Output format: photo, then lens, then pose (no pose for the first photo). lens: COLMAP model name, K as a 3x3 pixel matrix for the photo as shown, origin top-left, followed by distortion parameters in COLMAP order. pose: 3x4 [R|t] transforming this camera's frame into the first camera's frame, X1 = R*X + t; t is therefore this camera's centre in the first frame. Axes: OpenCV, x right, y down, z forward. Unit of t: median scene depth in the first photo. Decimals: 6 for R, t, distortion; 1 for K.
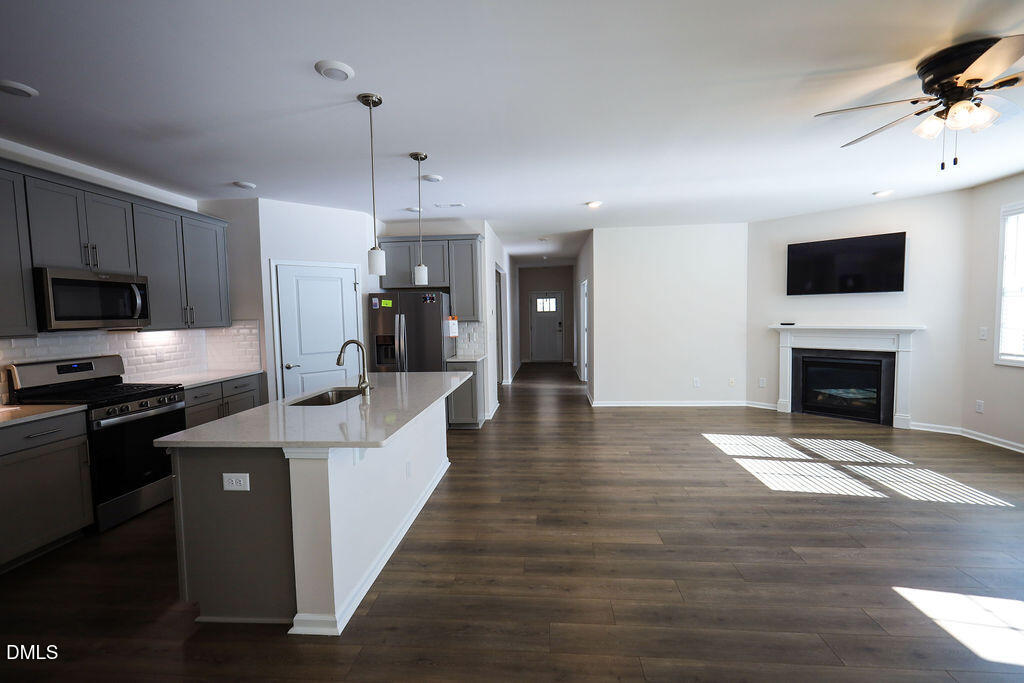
lens RADIAL K [[440.3, 0, 516.6], [0, 440.3, 340.7], [0, 0, 1]] dist [0.002695, 0.000313]
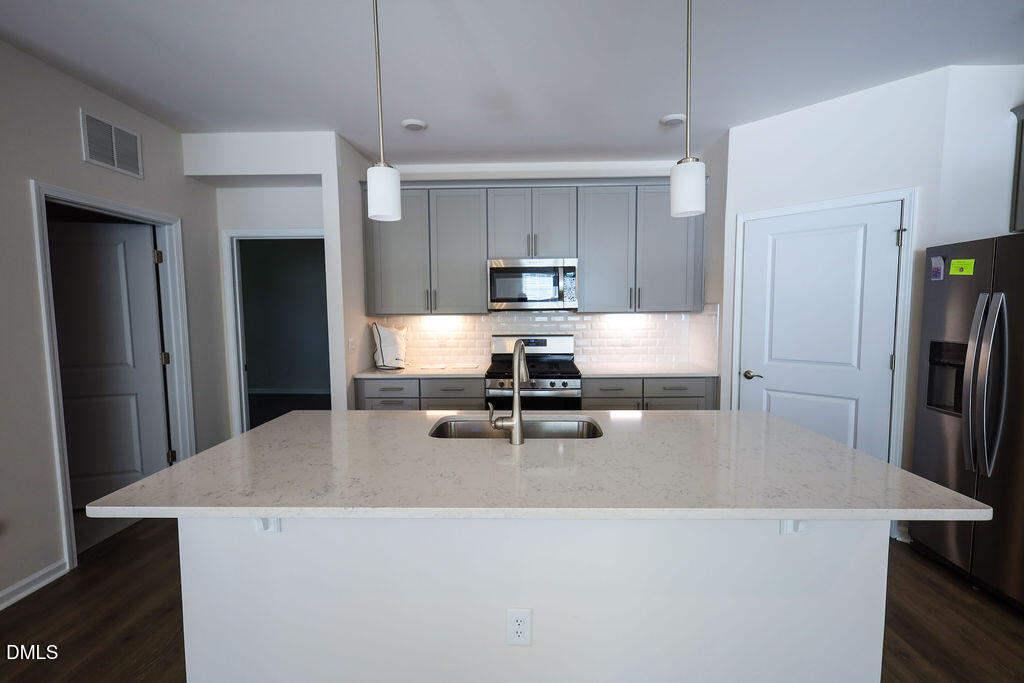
lens RADIAL K [[411.6, 0, 513.0], [0, 411.6, 337.0], [0, 0, 1]] dist [-0.000122, 0.000072]
pose [[0.079097, 0.095190, -0.992312, 0.073526], [-0.051751, 0.994480, 0.091273, -0.041982], [0.995523, 0.044134, 0.083587, 0.689894]]
